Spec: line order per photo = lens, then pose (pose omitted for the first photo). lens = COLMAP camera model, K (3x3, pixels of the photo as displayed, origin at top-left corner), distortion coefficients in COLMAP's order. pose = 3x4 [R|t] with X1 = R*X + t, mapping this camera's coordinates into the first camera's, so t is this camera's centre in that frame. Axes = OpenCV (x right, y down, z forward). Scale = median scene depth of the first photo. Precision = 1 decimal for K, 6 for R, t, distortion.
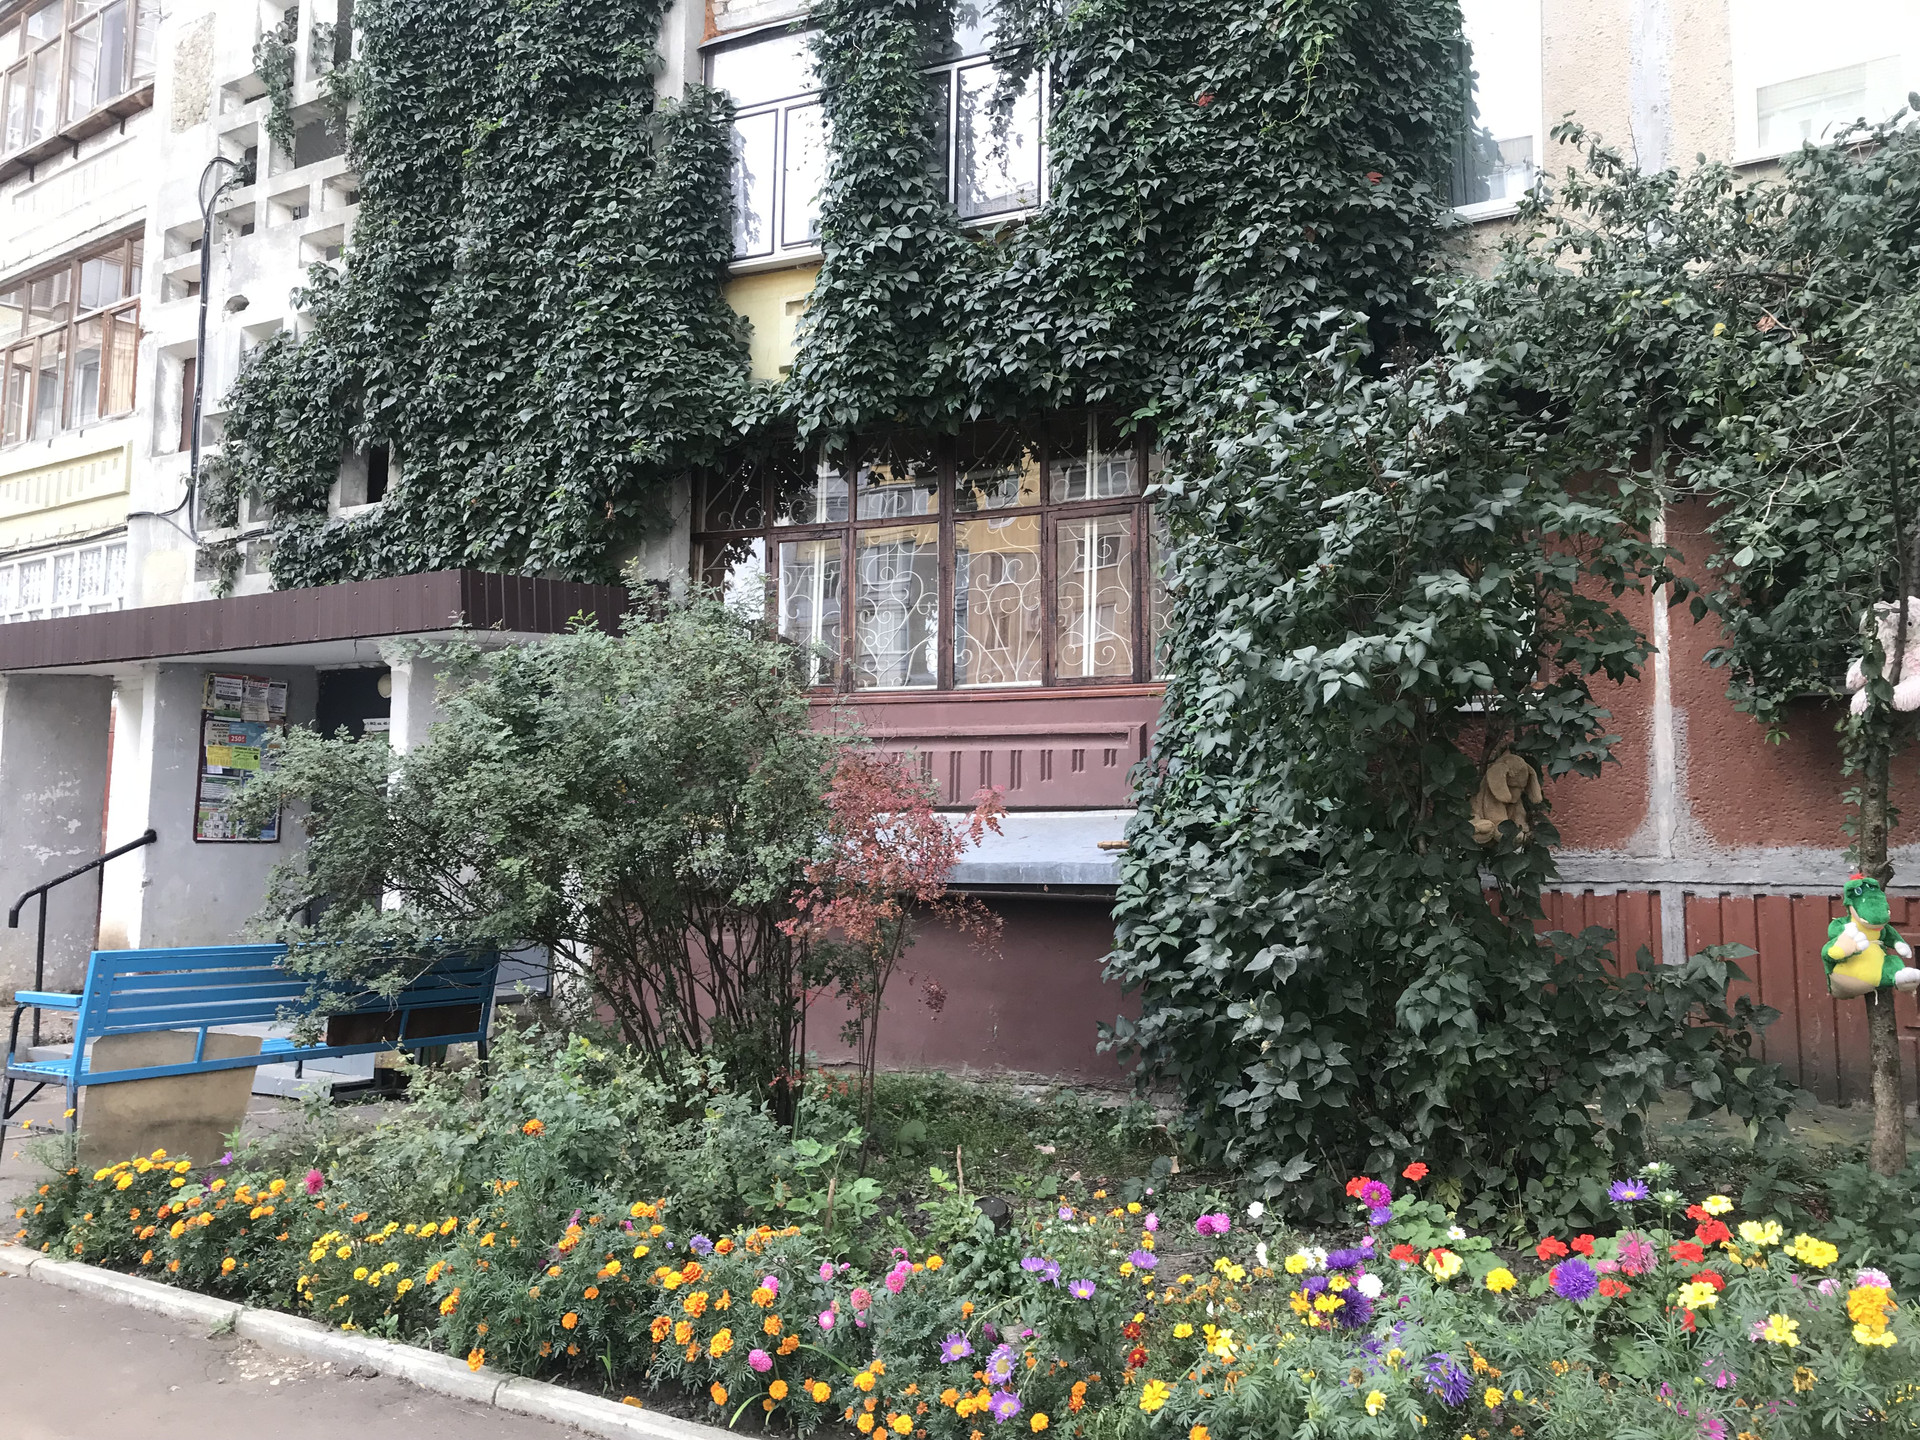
lens RADIAL K [[1534.8, 0, 929.0], [0, 1534.8, 721.5], [0, 0, 1]] dist [0.056979, -0.049127]
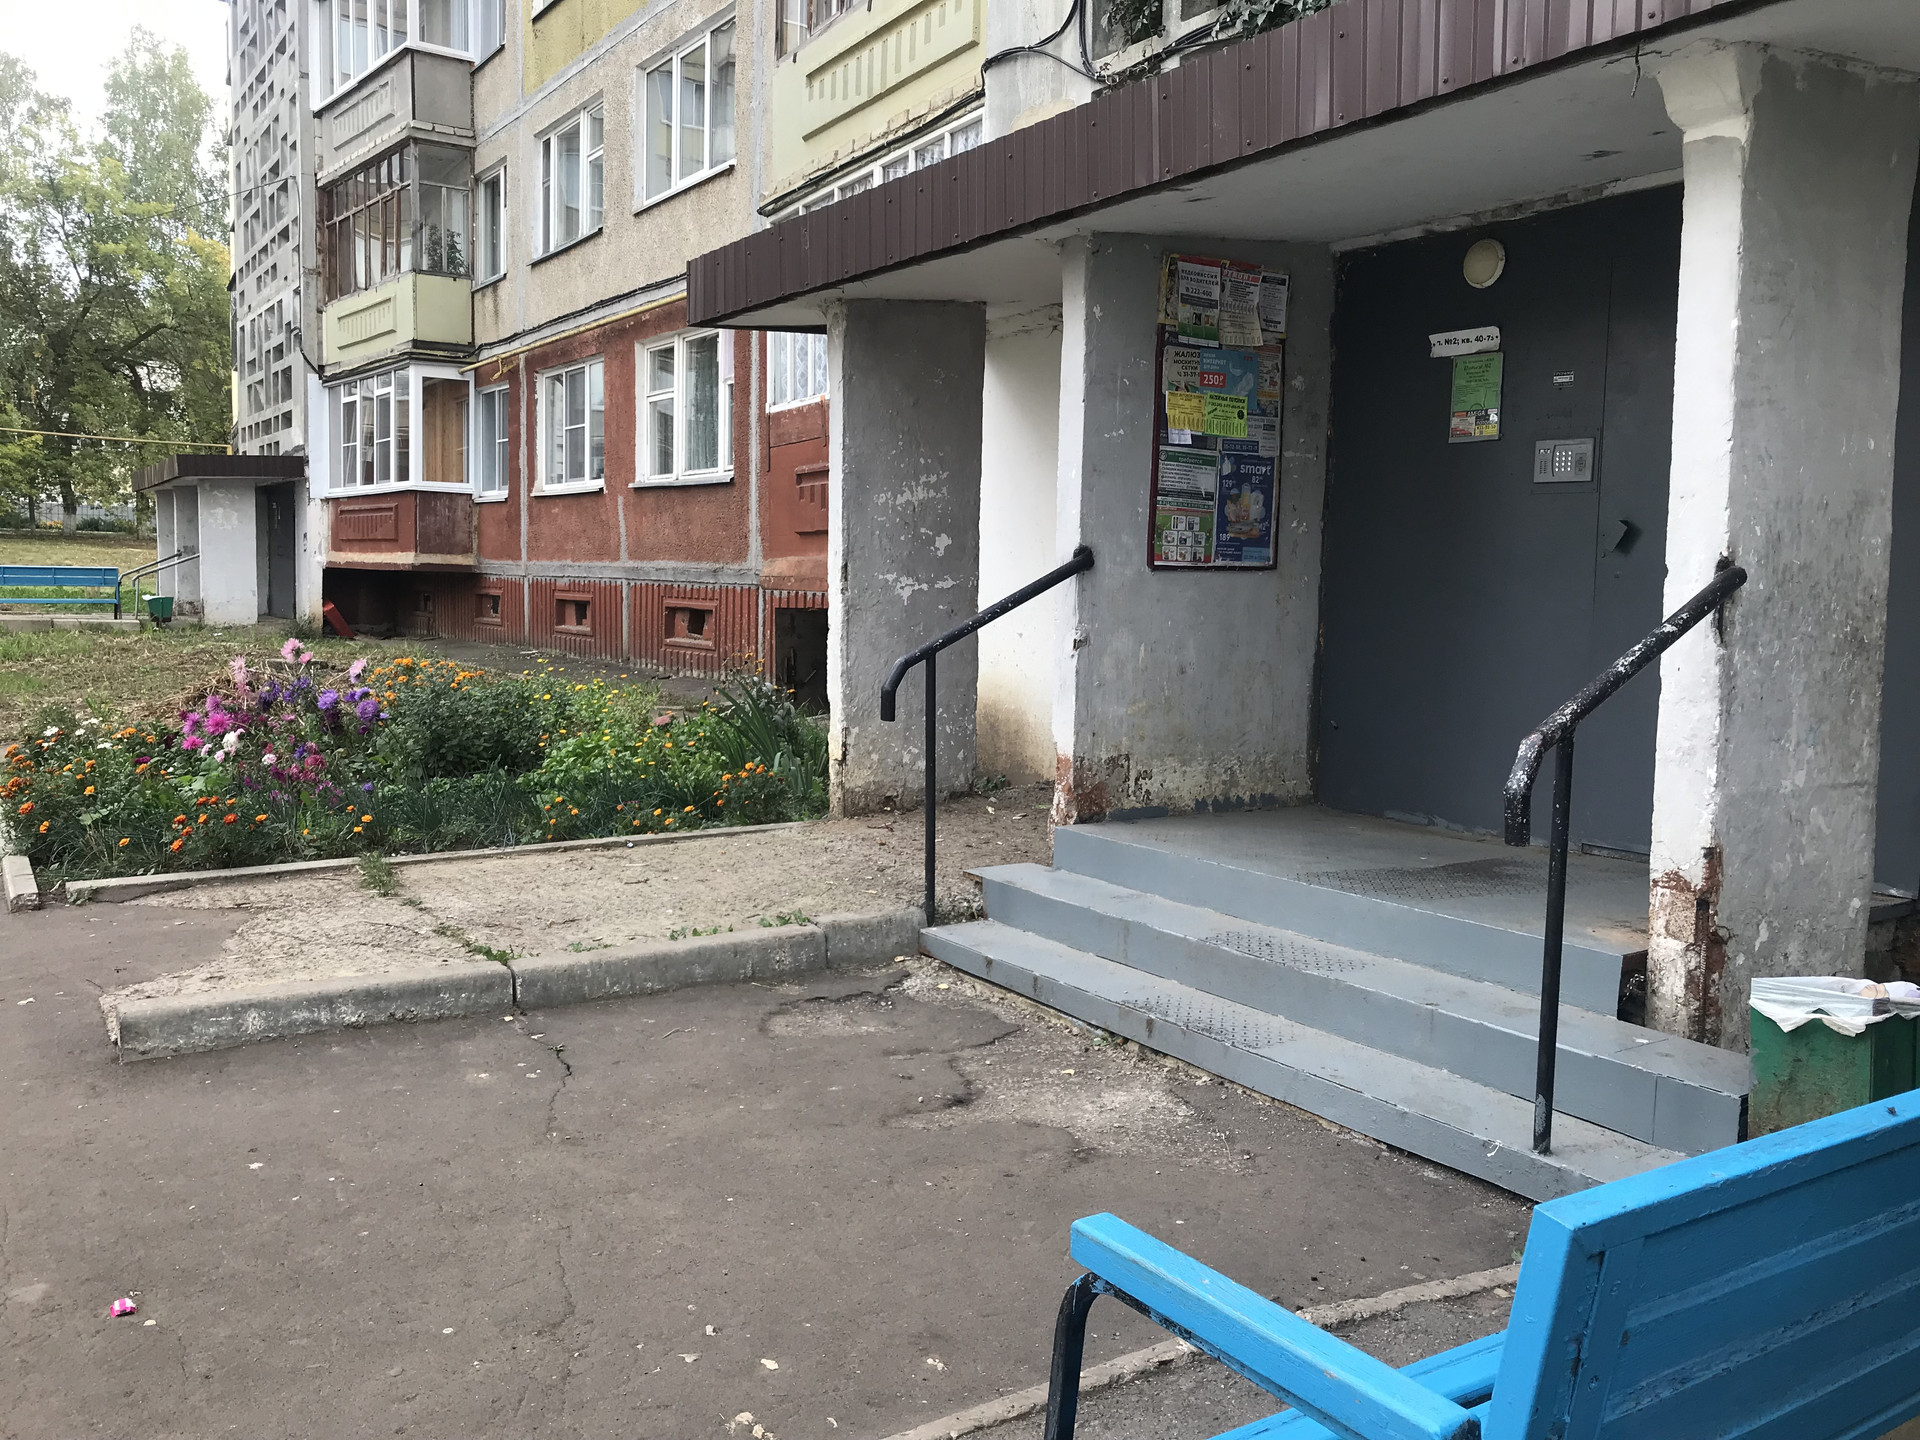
lens RADIAL K [[1534.8, 0, 963.1], [0, 1534.8, 705.4], [0, 0, 1]] dist [0.056979, -0.049127]
pose [[0.904402, 0.034660, -0.425272, -0.550480], [0.035286, 0.987205, 0.155500, 0.070011], [0.425221, -0.155641, 0.891607, 0.869158]]
